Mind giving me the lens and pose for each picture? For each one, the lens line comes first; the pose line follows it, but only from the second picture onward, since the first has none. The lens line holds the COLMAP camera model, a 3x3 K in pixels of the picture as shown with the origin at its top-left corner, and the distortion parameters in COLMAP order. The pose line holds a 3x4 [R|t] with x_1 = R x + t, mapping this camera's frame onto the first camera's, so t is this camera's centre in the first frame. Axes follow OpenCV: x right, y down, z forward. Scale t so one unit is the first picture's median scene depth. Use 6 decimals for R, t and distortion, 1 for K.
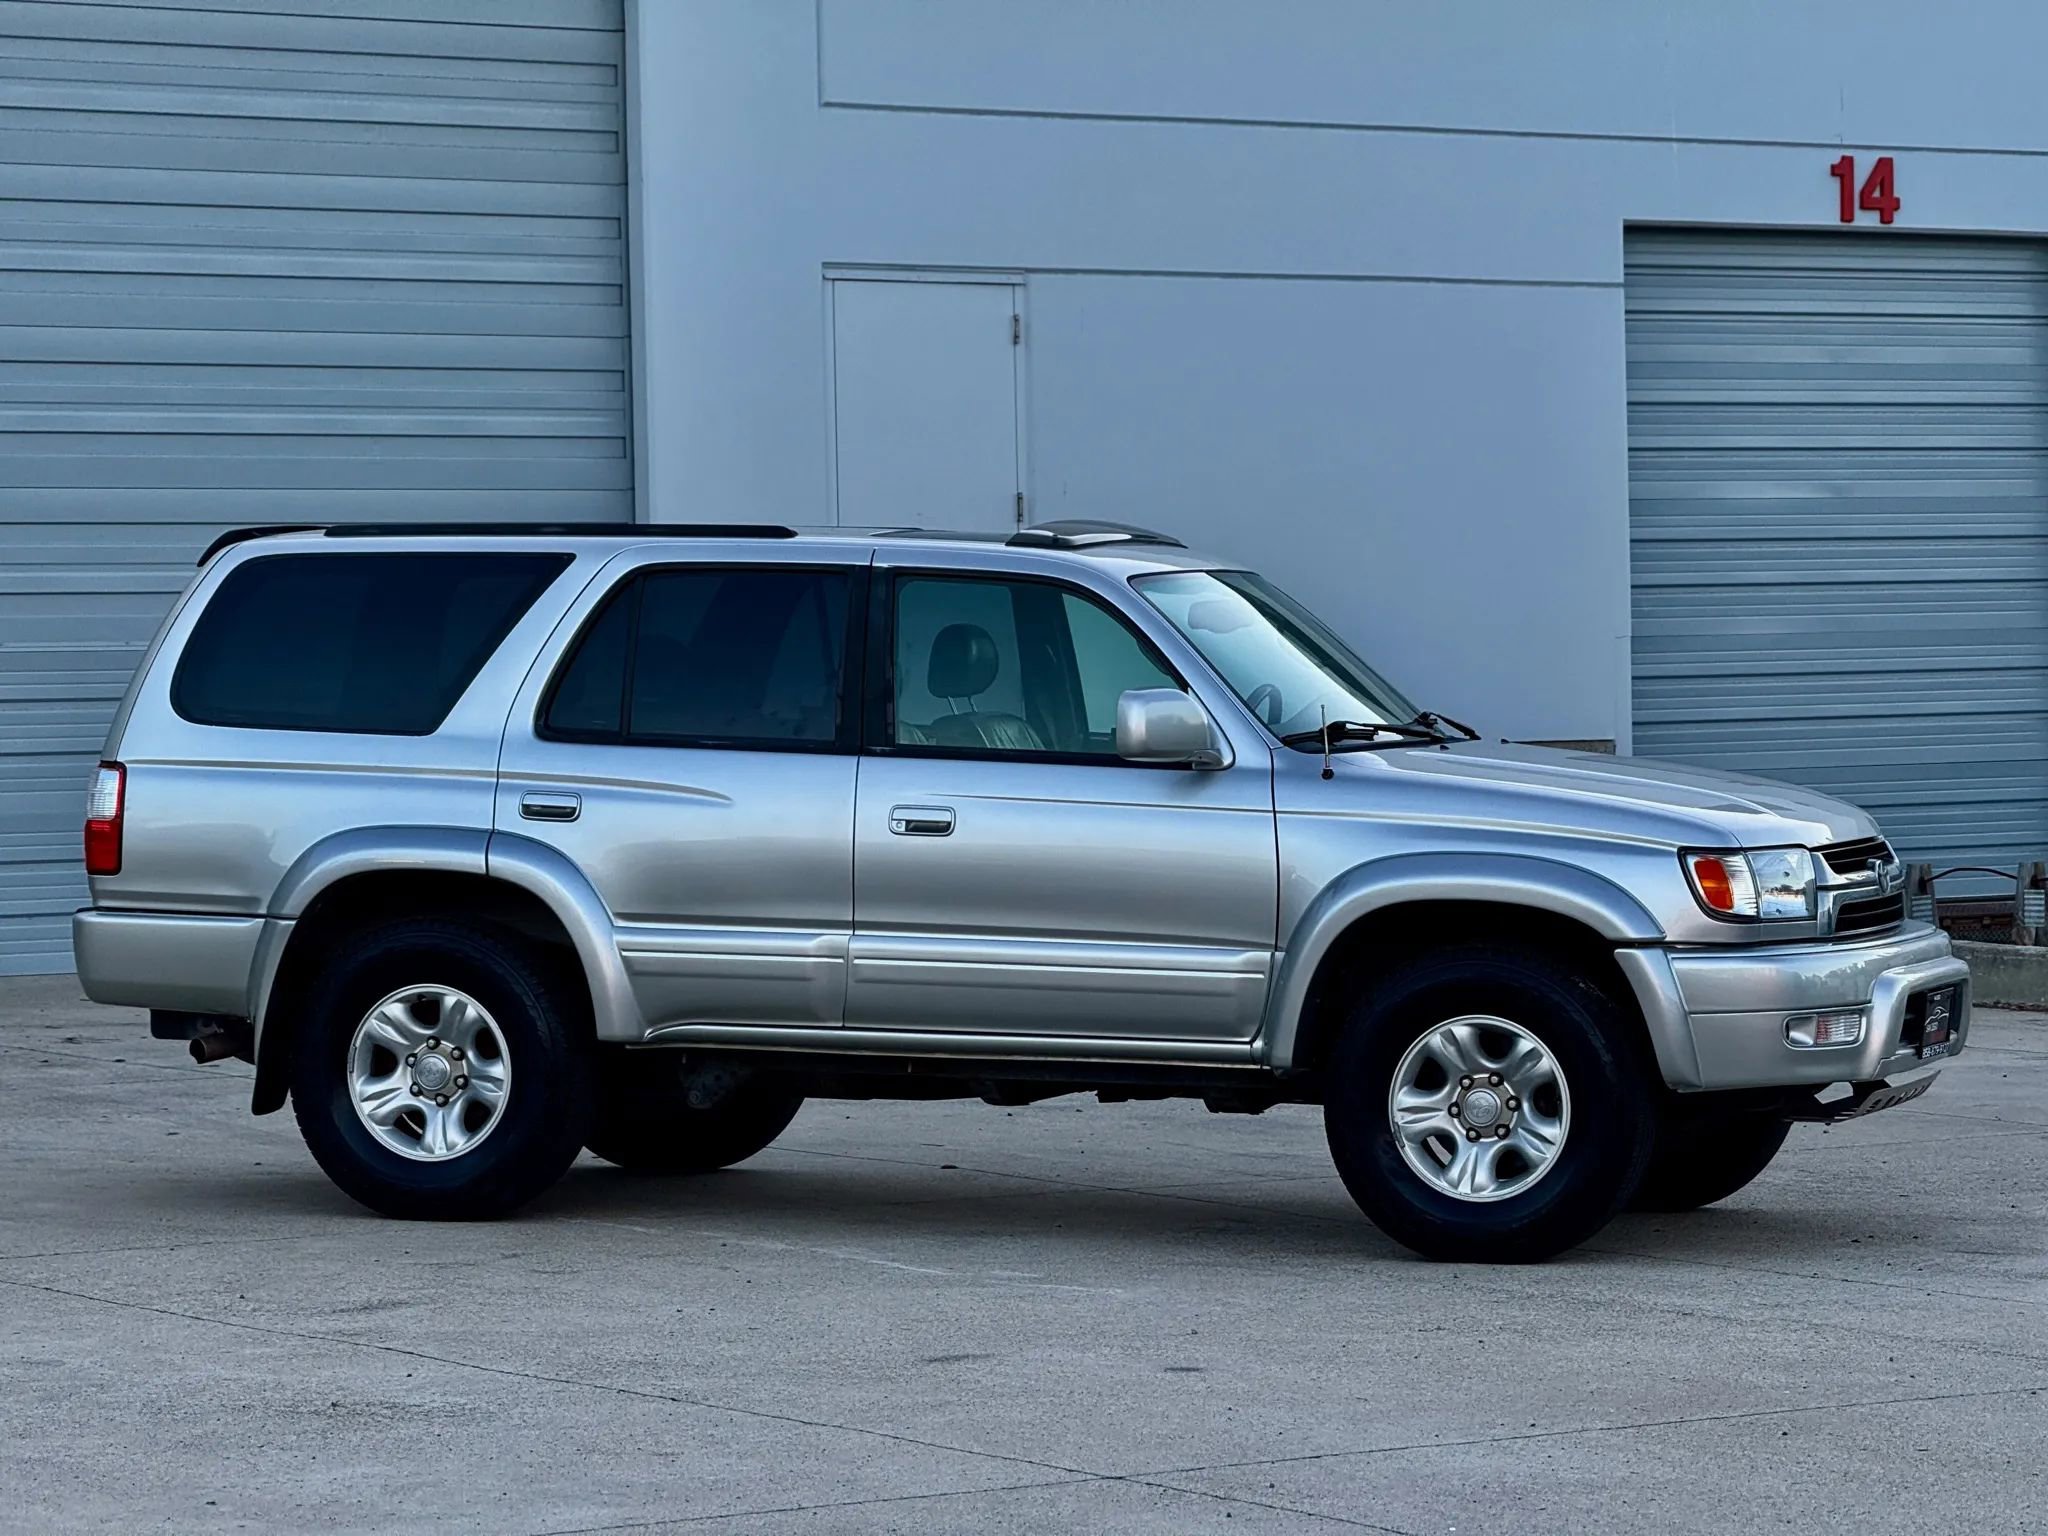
lens RADIAL K [[7267.9, 0, 1024.0], [0, 7267.9, 768.0], [0, 0, 1]] dist [0.233269, -0.304827]
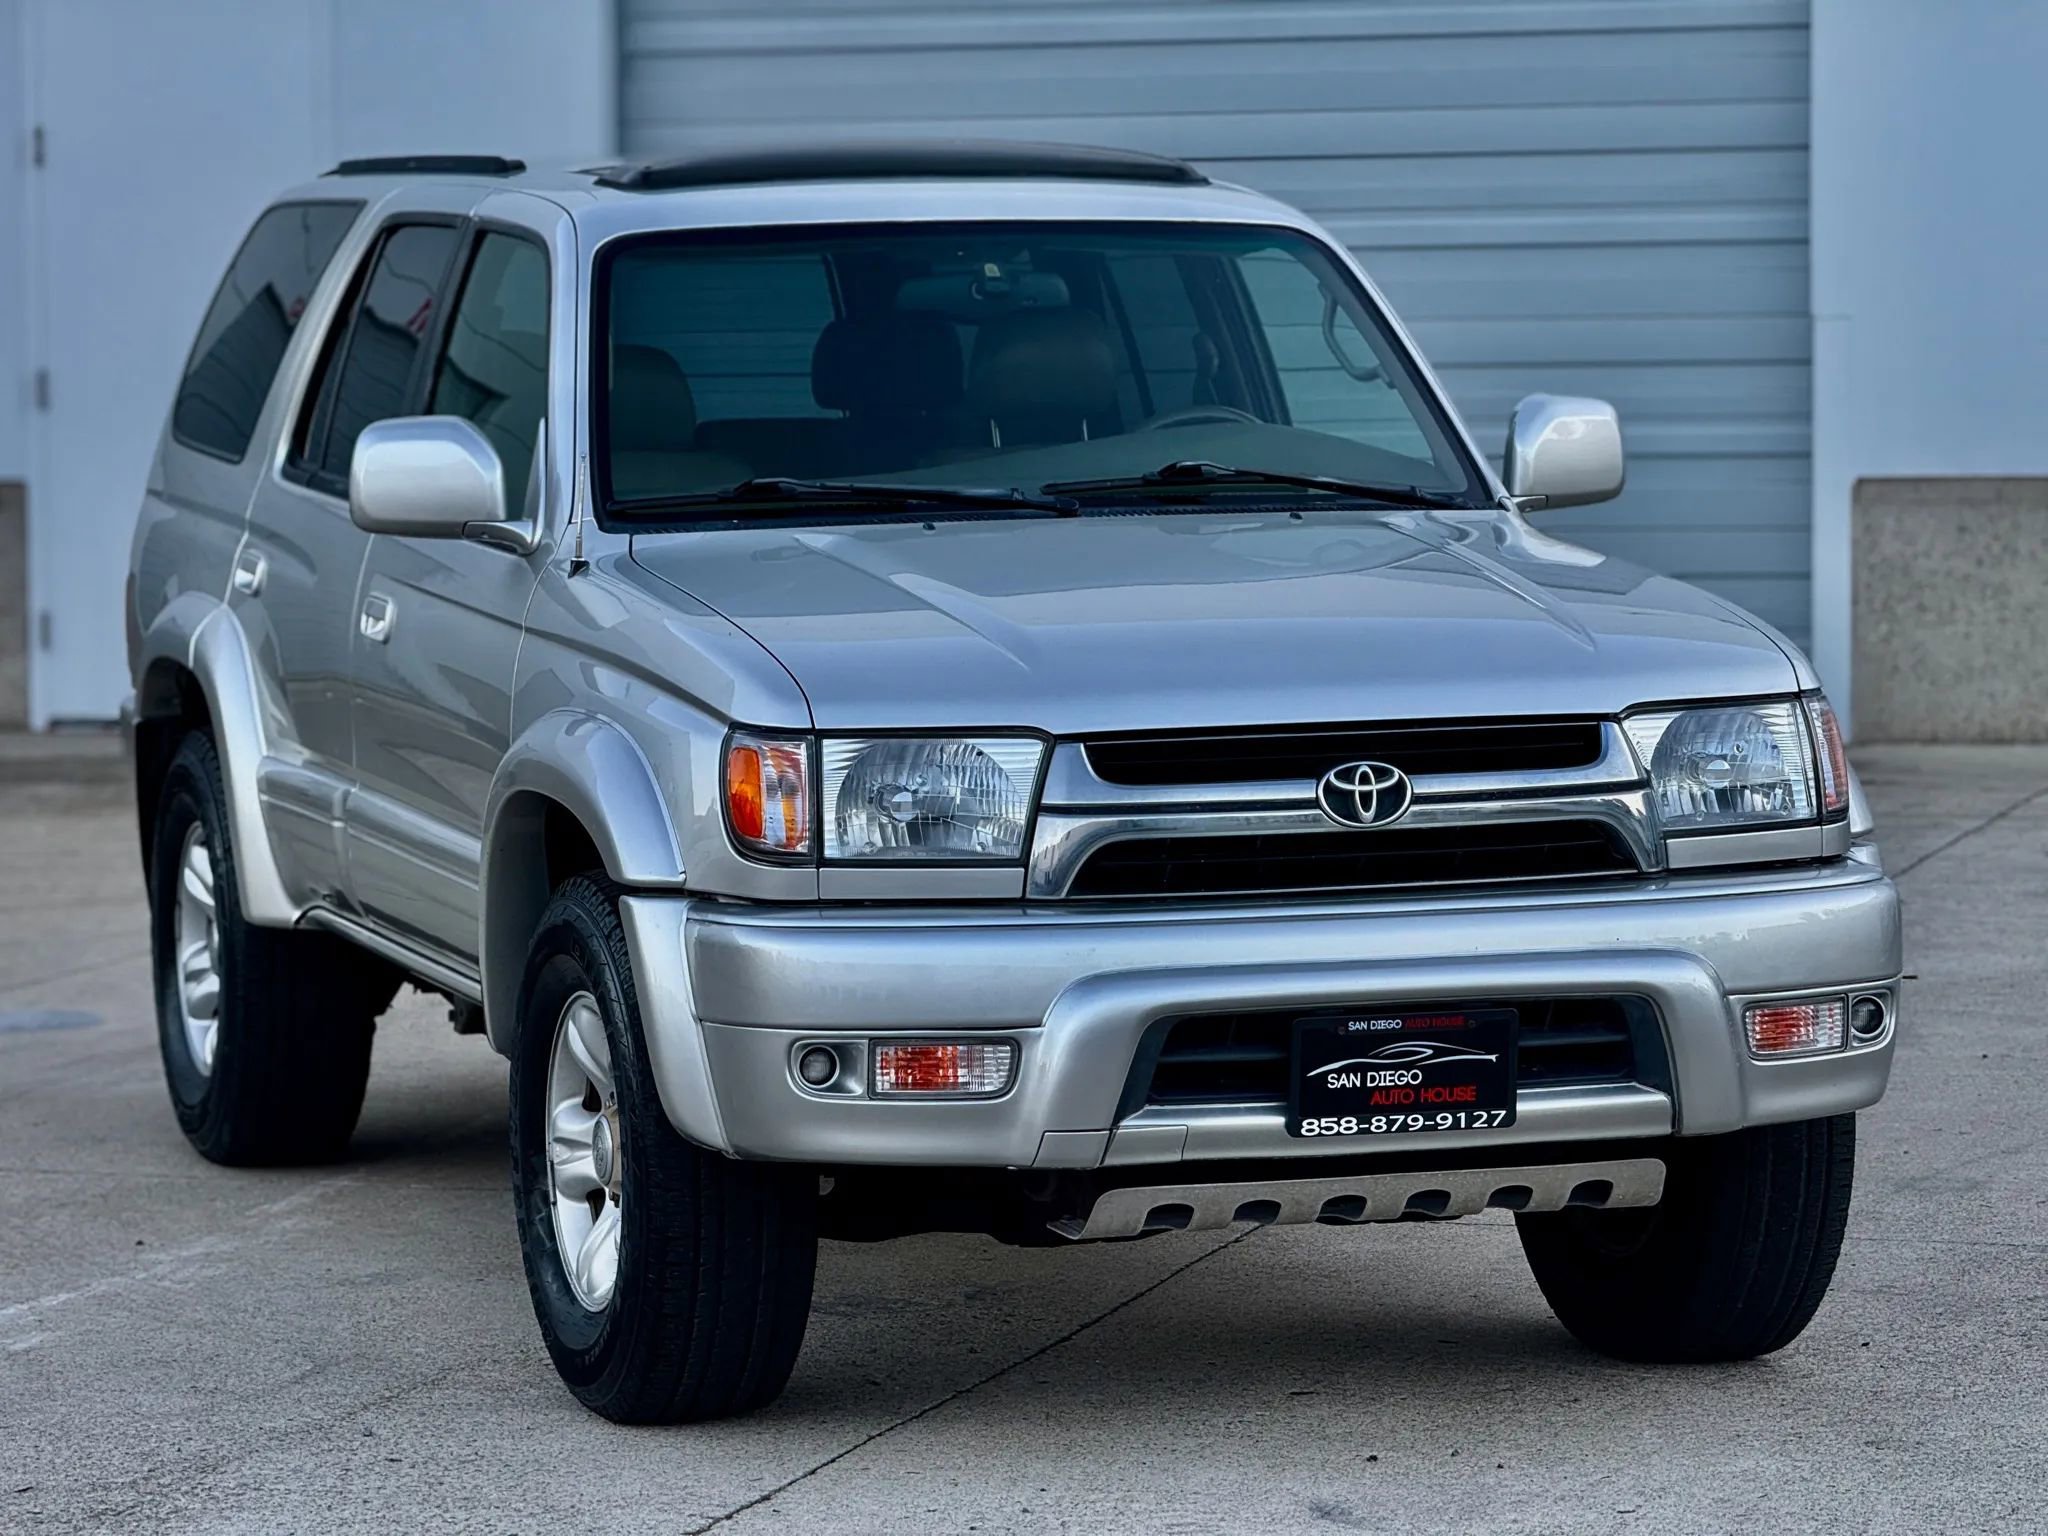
lens RADIAL K [[7267.9, 0, 1024.0], [0, 7267.9, 768.0], [0, 0, 1]] dist [0.233269, -0.304827]
pose [[0.597533, 0.056454, -0.799854, 0.526804], [-0.012010, 0.998037, 0.061470, -0.019421], [0.801754, -0.027124, 0.597038, 0.652526]]
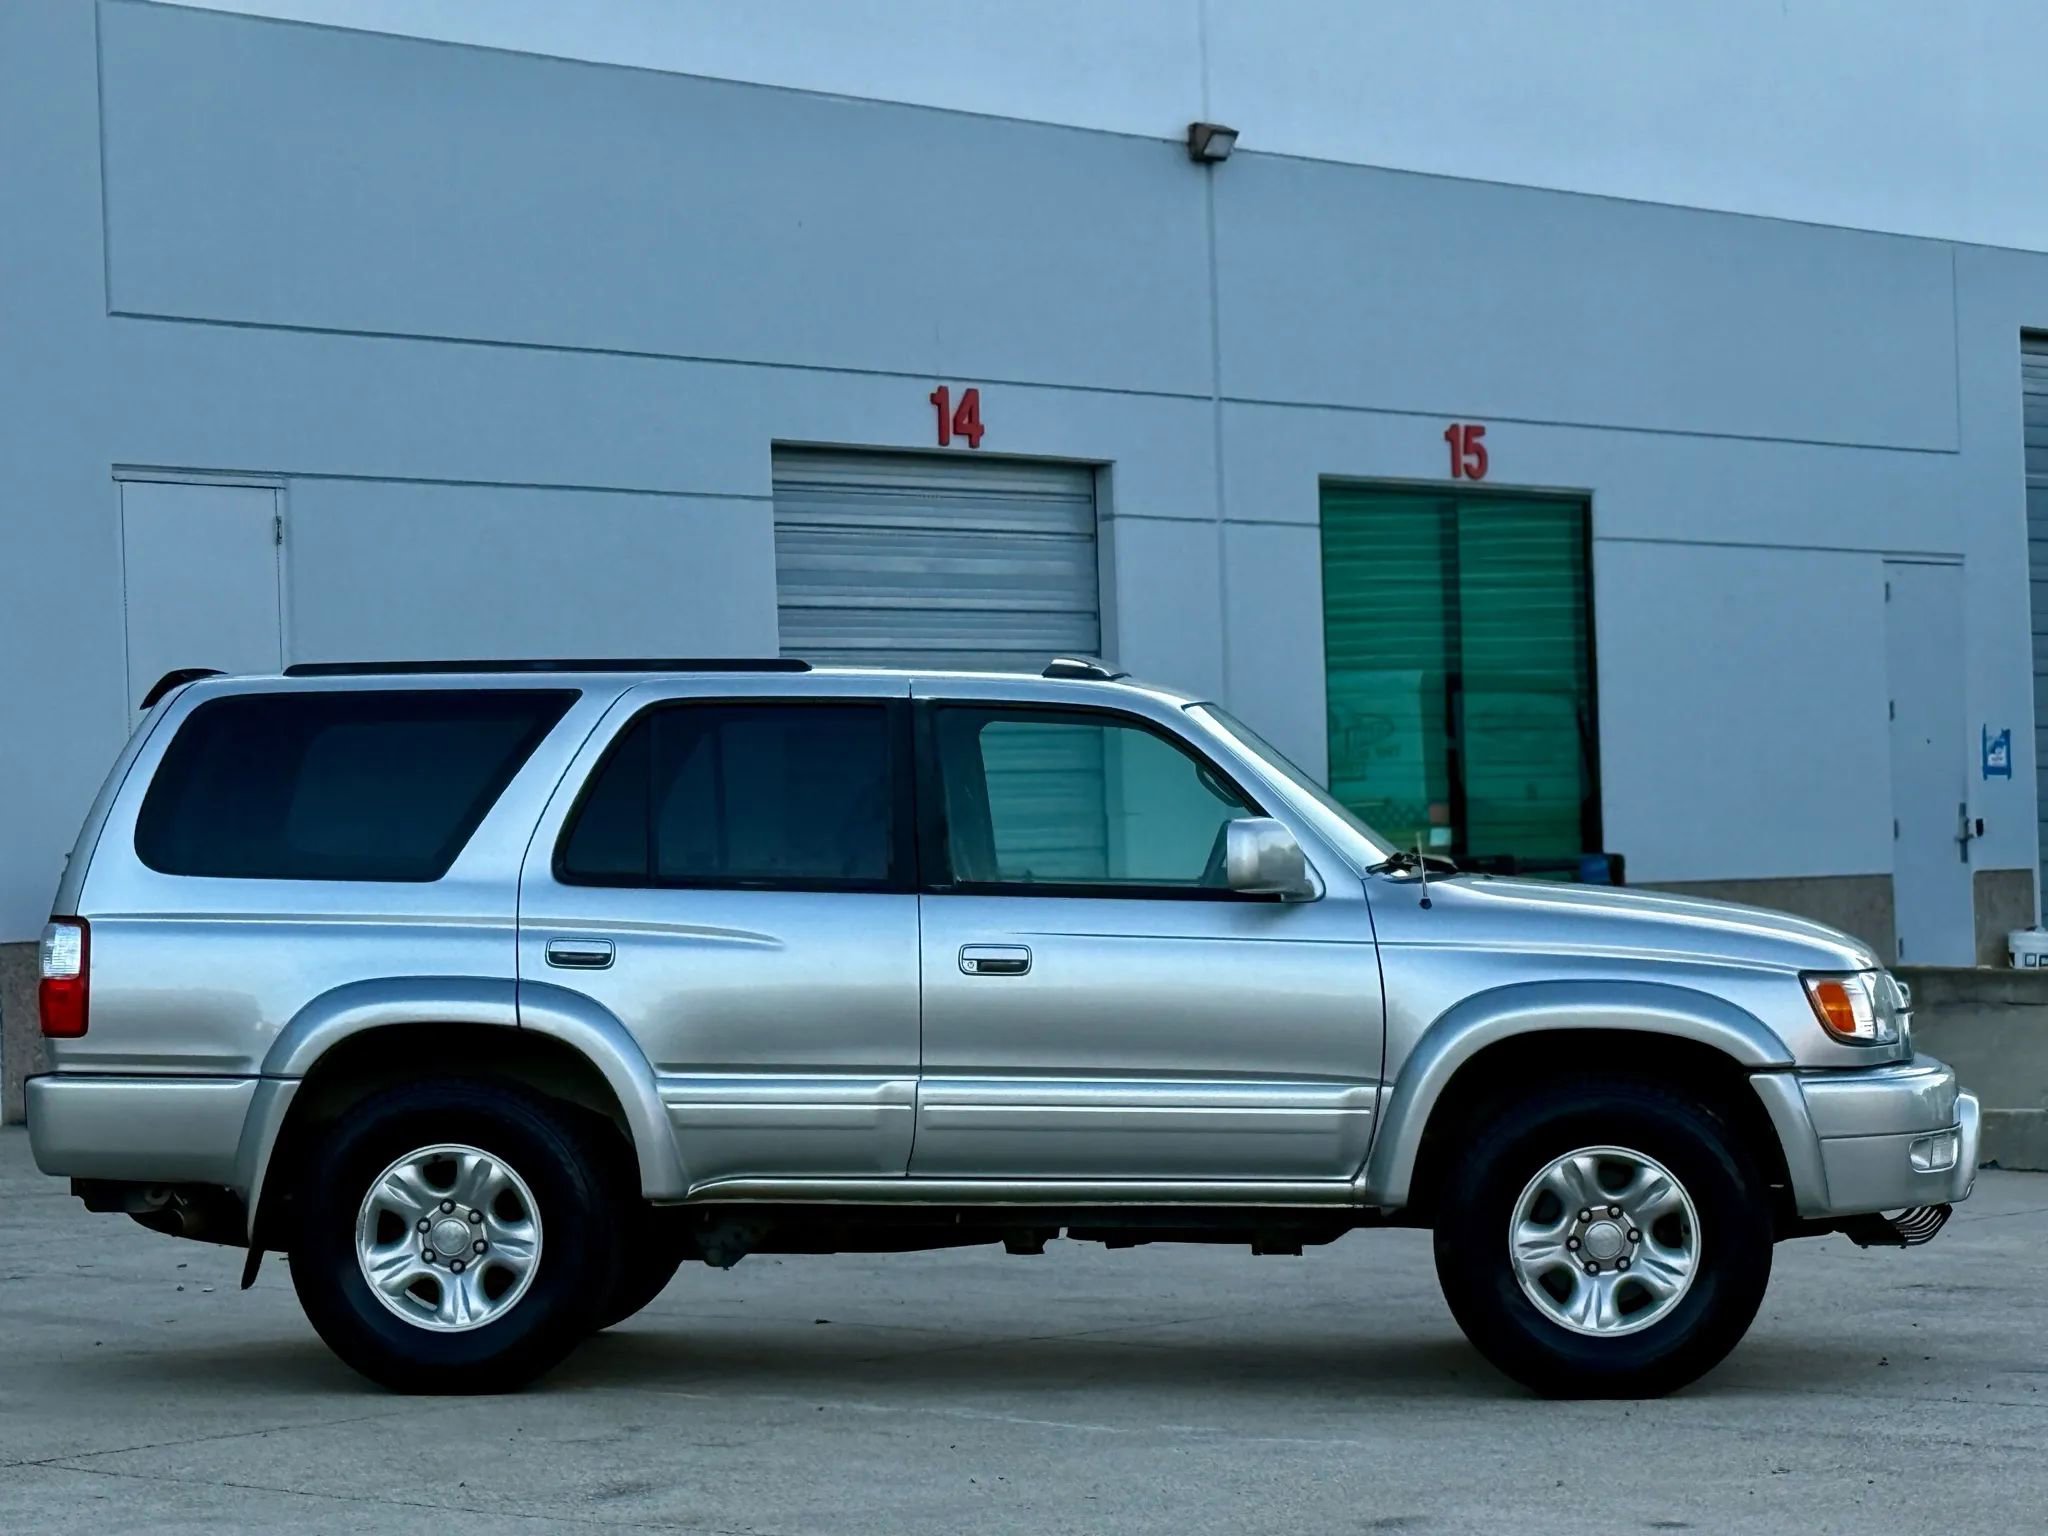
lens RADIAL K [[5904.1, 0, 1024.0], [0, 5904.1, 768.0], [0, 0, 1]] dist [0.132339, 0.181161]
pose [[0.962821, -0.008430, 0.270008, -0.218550], [0.017891, 0.999308, -0.032599, 0.007314], [-0.269546, 0.036218, 0.962306, 0.240839]]
